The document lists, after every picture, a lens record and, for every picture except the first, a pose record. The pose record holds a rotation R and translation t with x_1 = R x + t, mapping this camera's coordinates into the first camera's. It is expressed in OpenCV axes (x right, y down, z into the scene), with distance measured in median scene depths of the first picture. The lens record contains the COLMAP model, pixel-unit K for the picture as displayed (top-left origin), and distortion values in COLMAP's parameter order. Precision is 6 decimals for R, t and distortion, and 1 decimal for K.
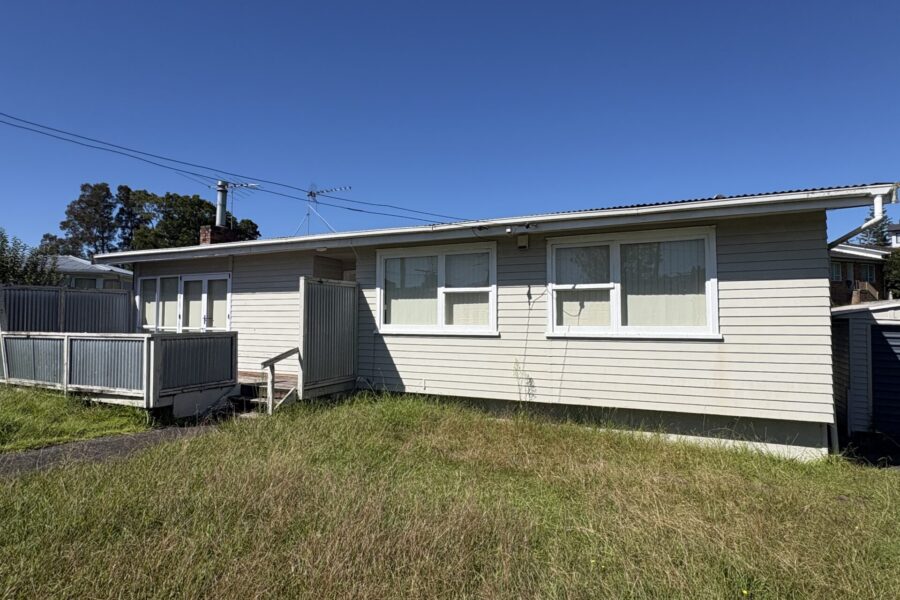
lens RADIAL K [[491.9, 0, 451.1], [0, 491.9, 298.0], [0, 0, 1]] dist [0.002509, -0.000391]
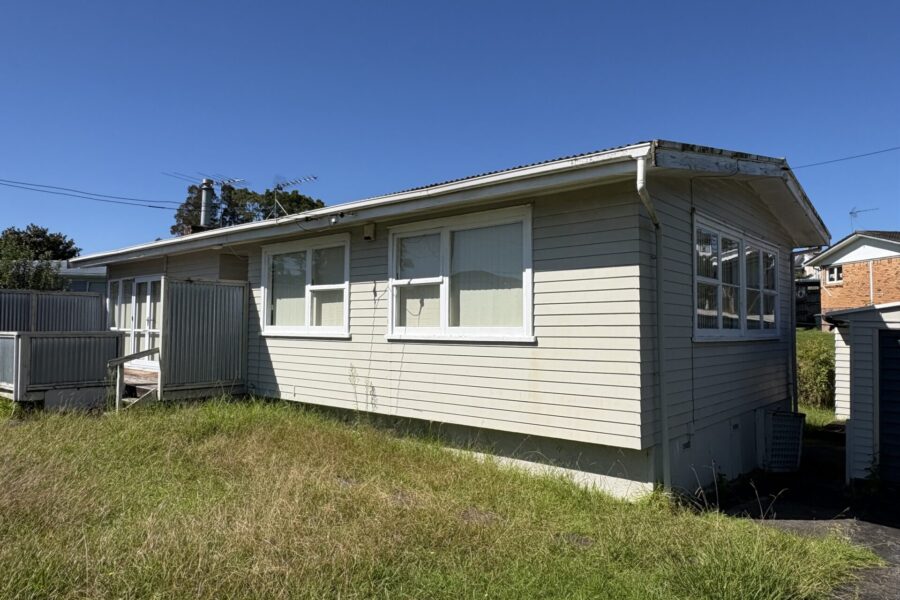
lens RADIAL K [[602.6, 0, 449.4], [0, 602.6, 302.9], [0, 0, 1]] dist [0.002457, -0.001677]
pose [[0.961281, -0.006104, -0.275503, 0.582798], [0.006396, 0.999980, 0.000161, 0.014068], [0.275496, -0.001916, 0.961300, -0.003473]]
